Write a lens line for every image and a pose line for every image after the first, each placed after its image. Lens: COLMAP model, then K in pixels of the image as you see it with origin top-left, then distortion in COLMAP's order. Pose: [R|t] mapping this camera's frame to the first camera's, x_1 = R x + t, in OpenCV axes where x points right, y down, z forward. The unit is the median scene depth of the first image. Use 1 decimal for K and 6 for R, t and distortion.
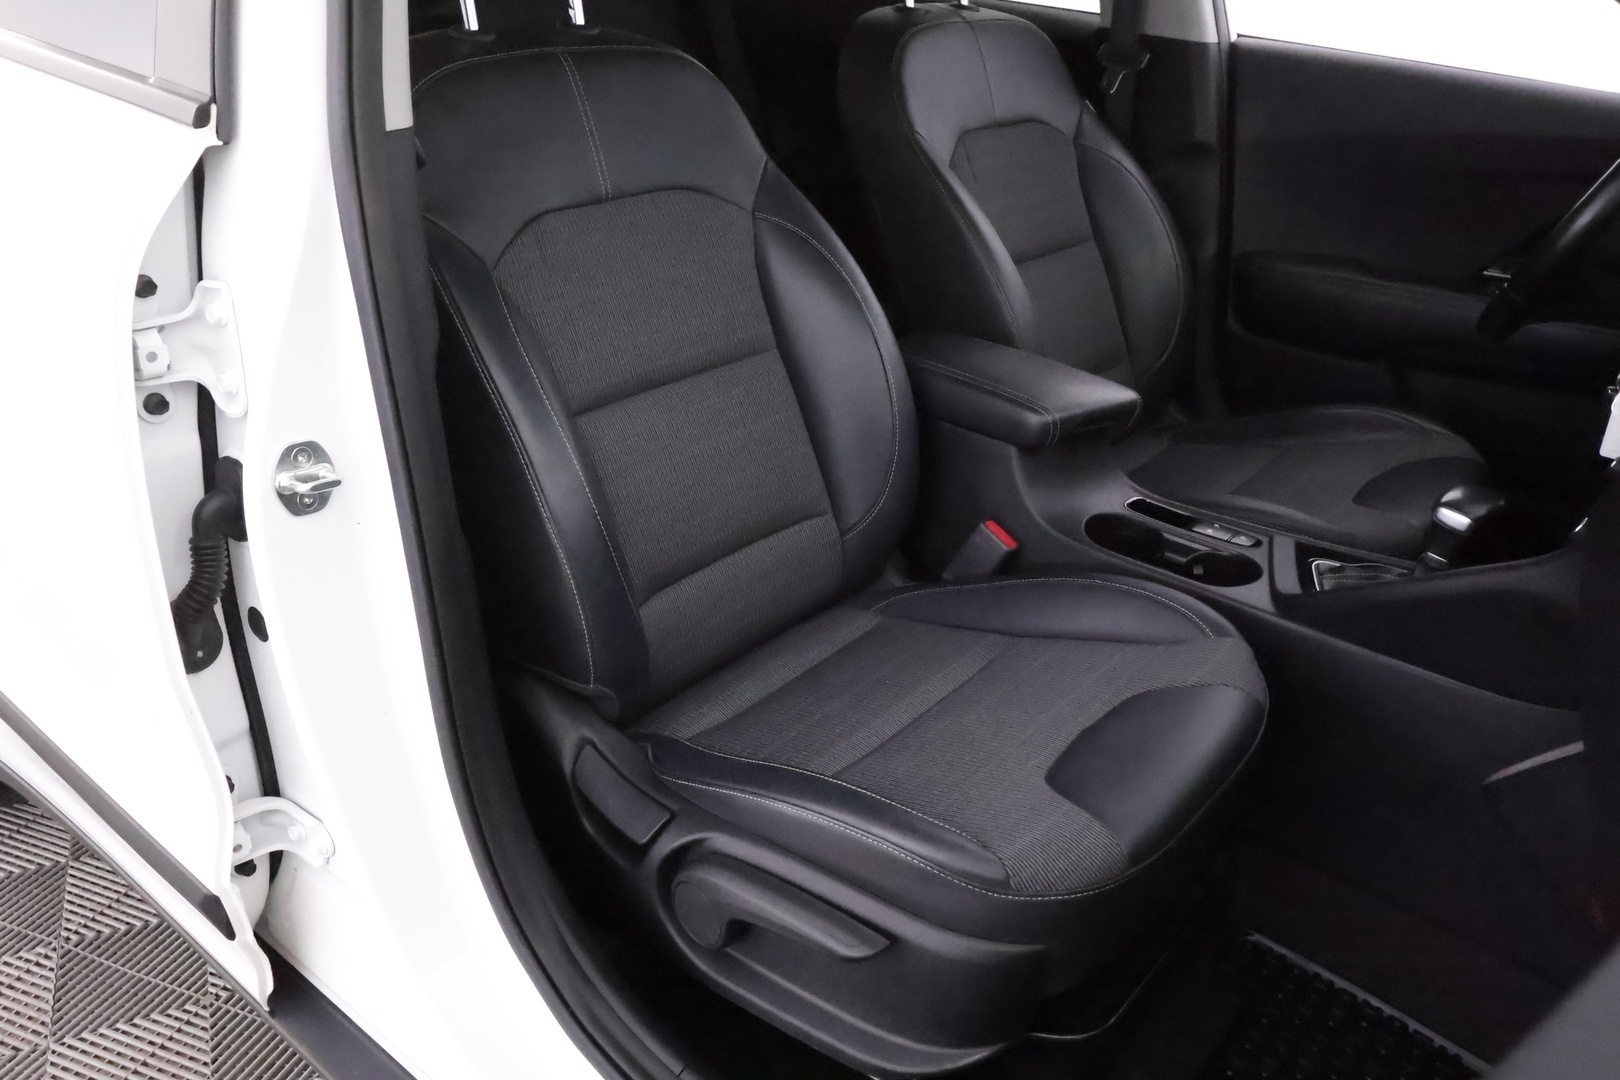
lens RADIAL K [[1288.5, 0, 810.0], [0, 1288.5, 537.8], [0, 0, 1]] dist [0.012397, -0.004774]
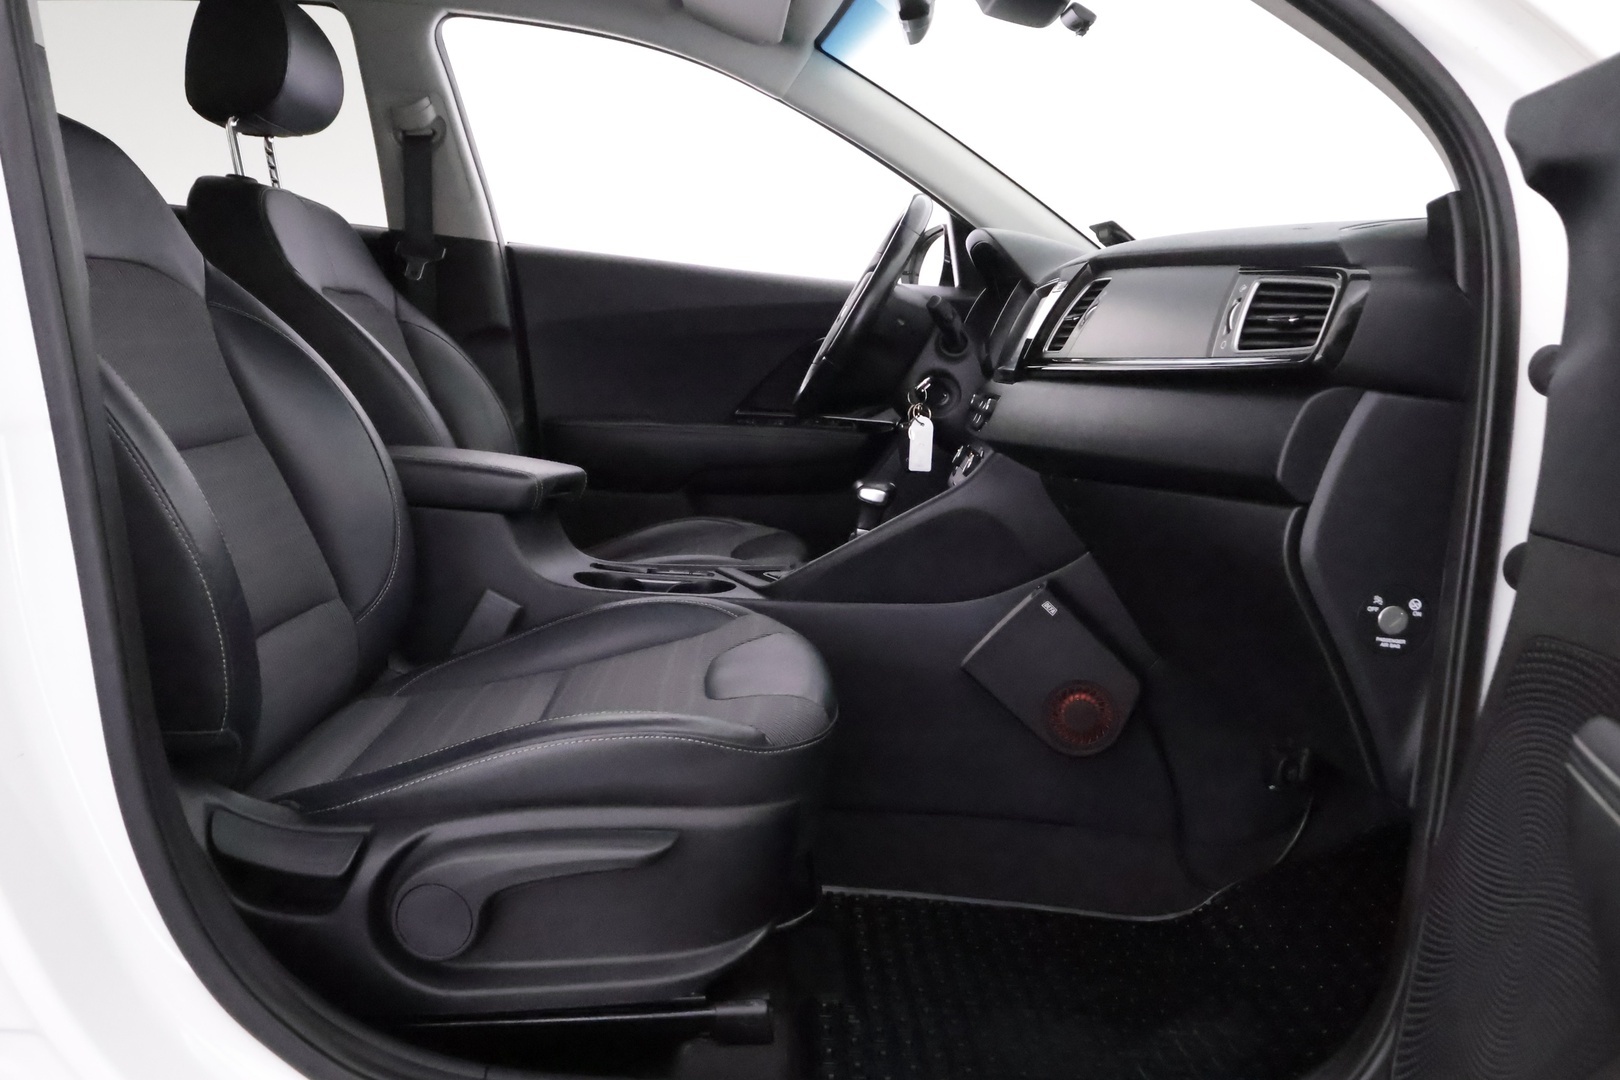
lens RADIAL K [[1288.5, 0, 814.3], [0, 1288.5, 540.6], [0, 0, 1]] dist [0.012397, -0.004774]
pose [[0.750819, -0.091627, 0.654122, -0.342573], [0.268348, 0.947232, -0.175332, 0.203403], [-0.603540, 0.307175, 0.735787, 0.069829]]
